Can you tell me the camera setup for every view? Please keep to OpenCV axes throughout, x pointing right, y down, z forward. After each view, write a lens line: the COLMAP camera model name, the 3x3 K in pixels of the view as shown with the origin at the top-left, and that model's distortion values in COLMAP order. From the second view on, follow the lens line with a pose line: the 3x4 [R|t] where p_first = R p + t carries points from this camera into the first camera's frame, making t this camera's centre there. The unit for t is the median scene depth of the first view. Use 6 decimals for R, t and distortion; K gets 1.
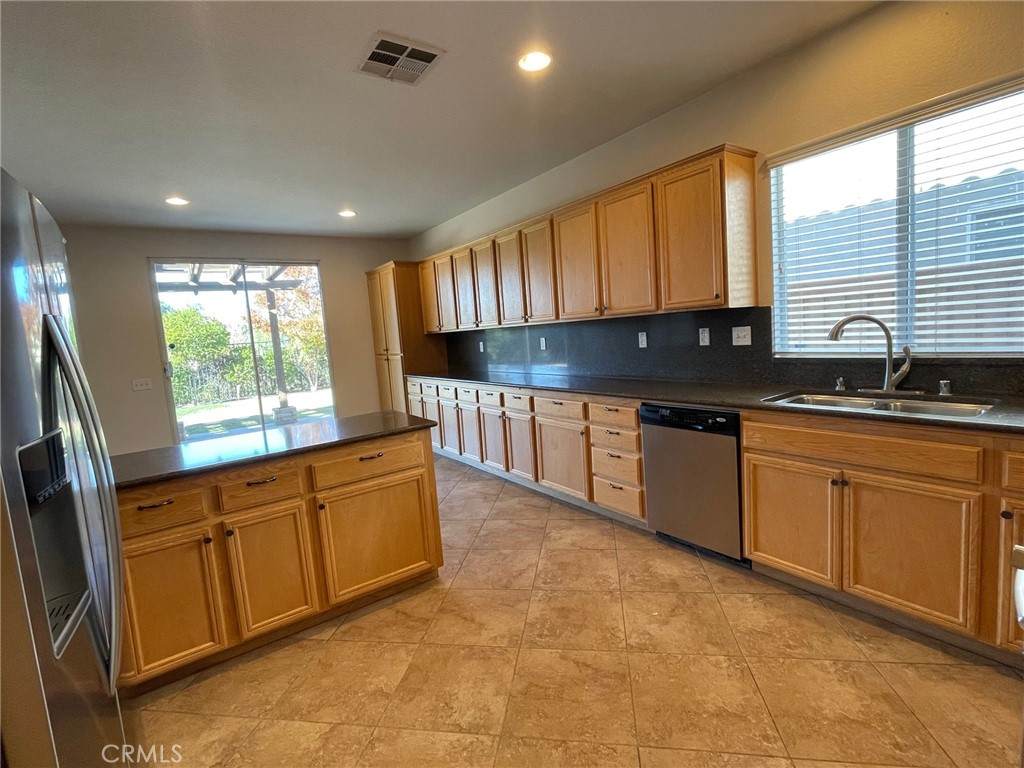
lens RADIAL K [[479.2, 0, 511.5], [0, 479.2, 385.1], [0, 0, 1]] dist [0.000098, -0.000020]
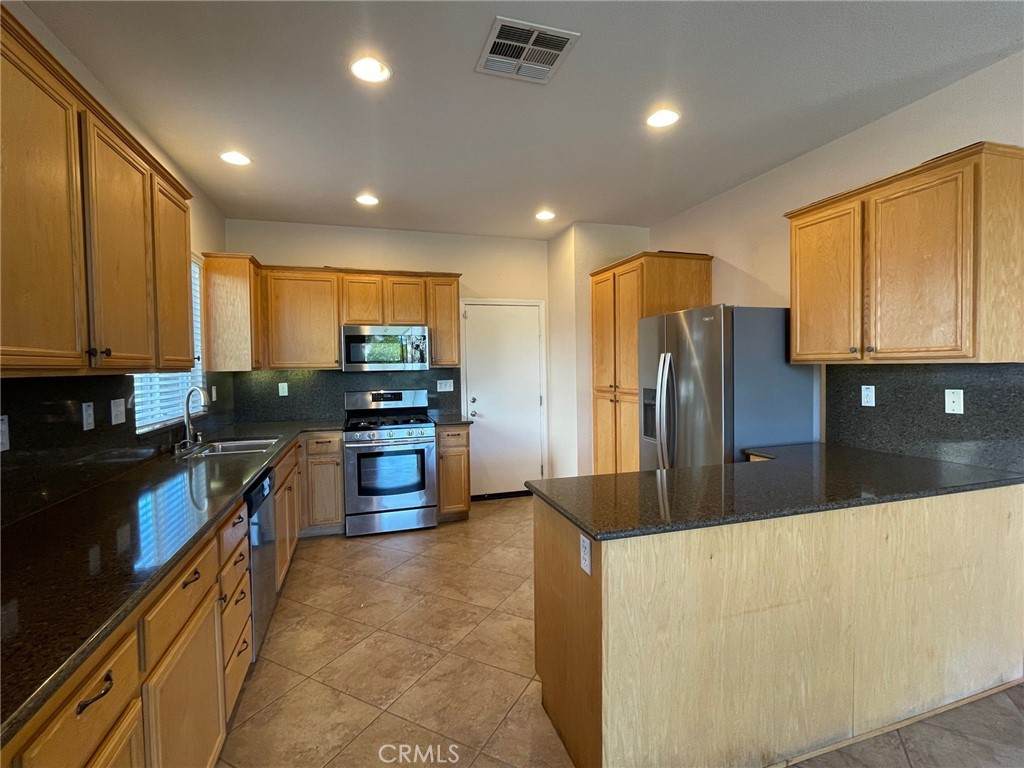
lens RADIAL K [[479.2, 0, 514.5], [0, 479.2, 379.5], [0, 0, 1]] dist [0.000098, -0.000020]
pose [[-0.948226, 0.080711, 0.307171, -0.439551], [0.122090, 0.985486, 0.117948, -0.205883], [-0.293193, 0.149344, -0.944317, 1.898401]]
